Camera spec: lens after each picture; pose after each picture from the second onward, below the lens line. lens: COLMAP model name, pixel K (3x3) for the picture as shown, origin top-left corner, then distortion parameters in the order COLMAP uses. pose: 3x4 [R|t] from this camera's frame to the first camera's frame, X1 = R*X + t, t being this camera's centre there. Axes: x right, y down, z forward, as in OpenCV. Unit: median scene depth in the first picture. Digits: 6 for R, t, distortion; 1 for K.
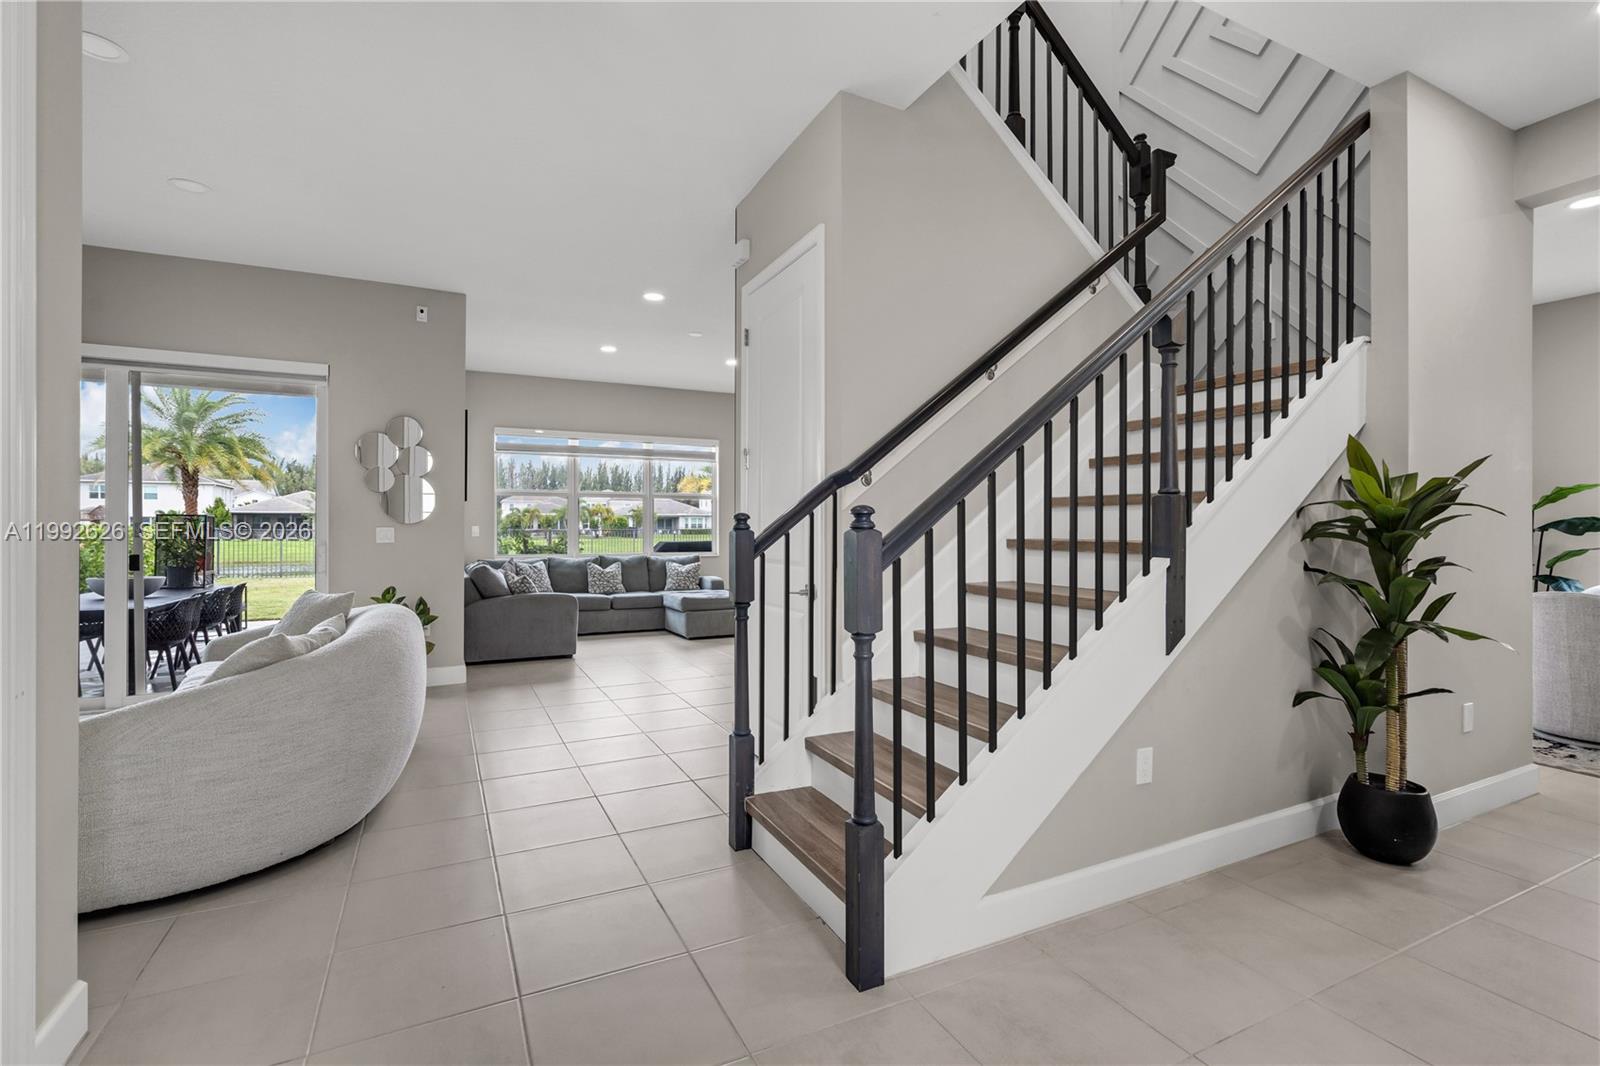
lens RADIAL K [[733.9, 0, 800.0], [0, 733.9, 533.0], [0, 0, 1]] dist [0.008465, 0.000004]
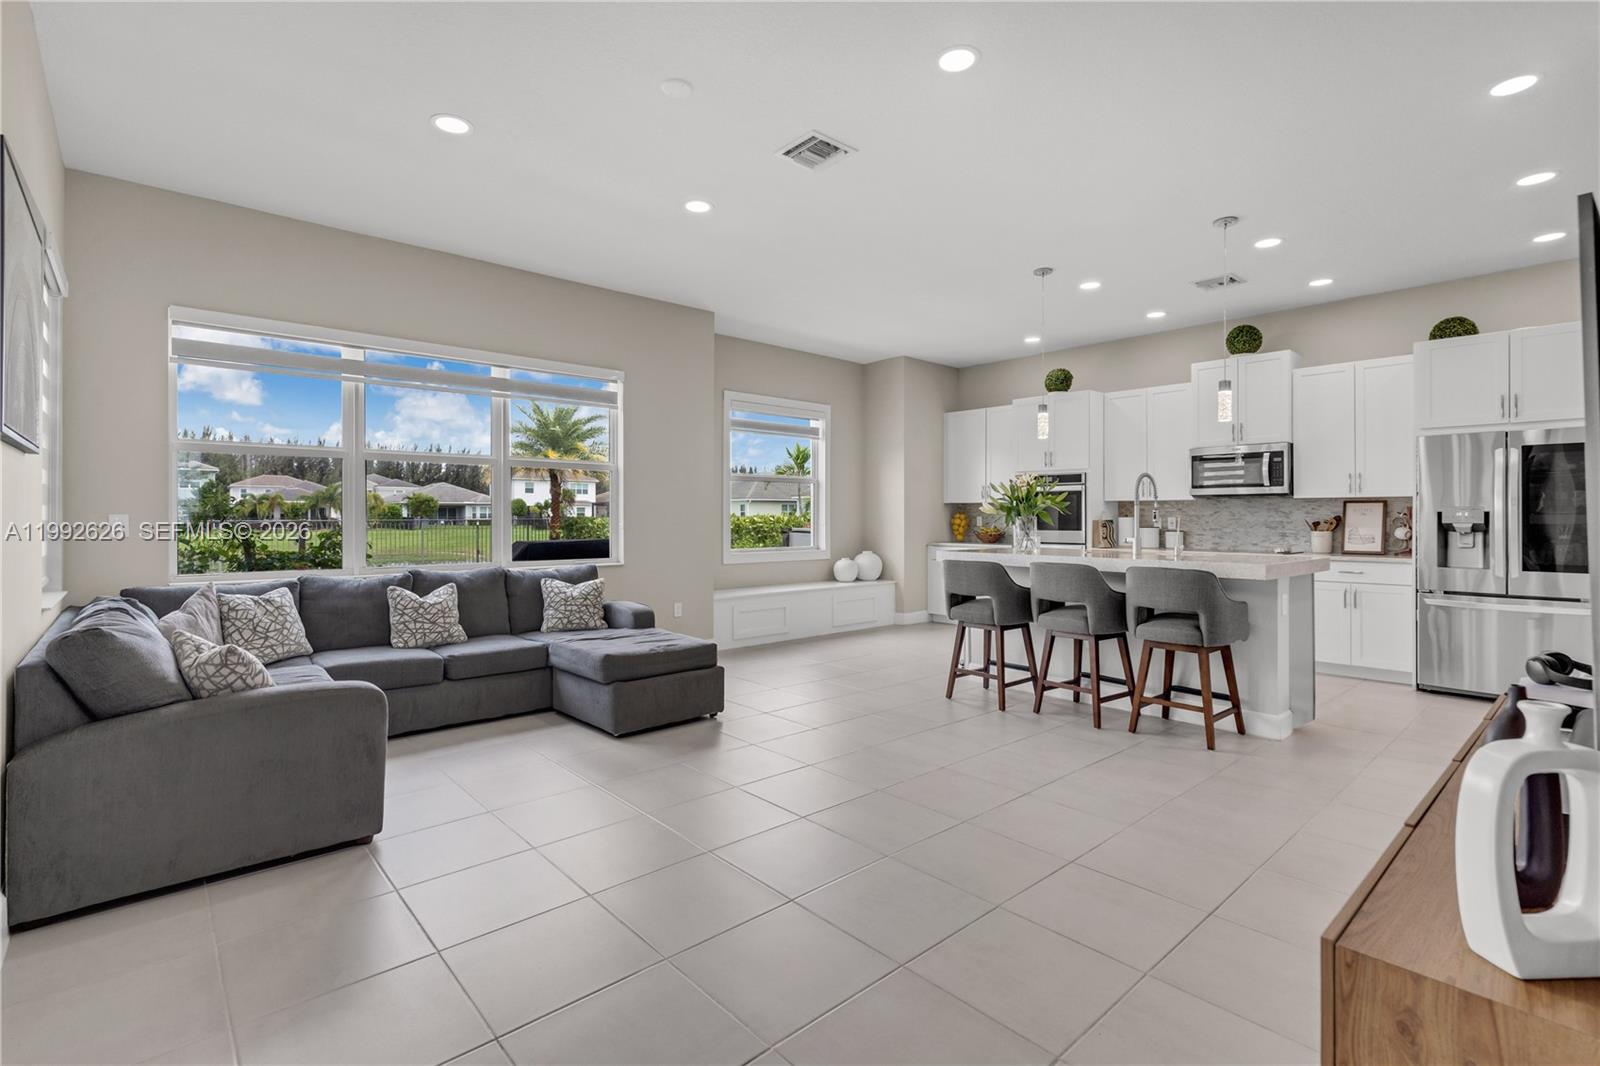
lens RADIAL K [[744.5, 0, 805.8], [0, 744.5, 525.1], [0, 0, 1]] dist [-0.001491, -0.000436]
pose [[0.963200, -0.002671, 0.268774, -0.142924], [0.002073, 0.999995, 0.002507, -0.002613], [-0.268779, -0.001858, 0.963200, 0.408501]]
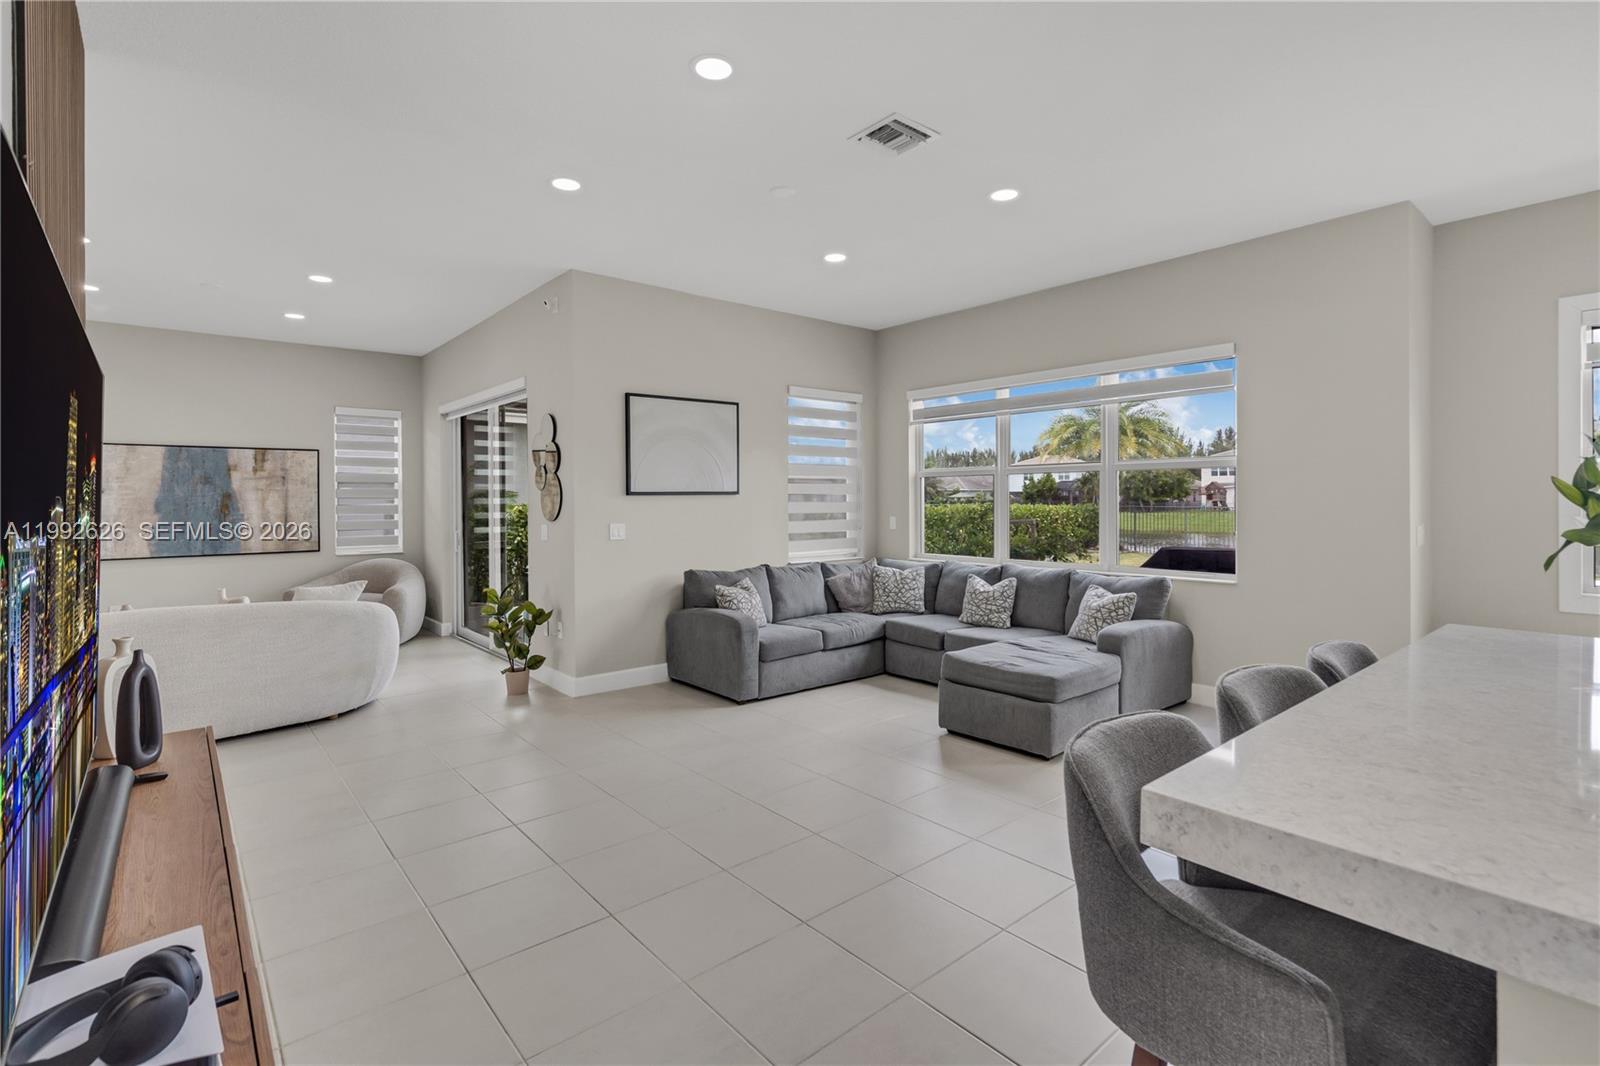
lens RADIAL K [[738.4, 0, 806.4], [0, 738.4, 498.7], [0, 0, 1]] dist [-0.001015, -0.000075]
pose [[0.249960, -0.005776, -0.968239, 0.311394], [-0.000641, 0.999981, -0.006131, -0.022414], [0.968256, 0.002153, 0.249952, 0.663130]]
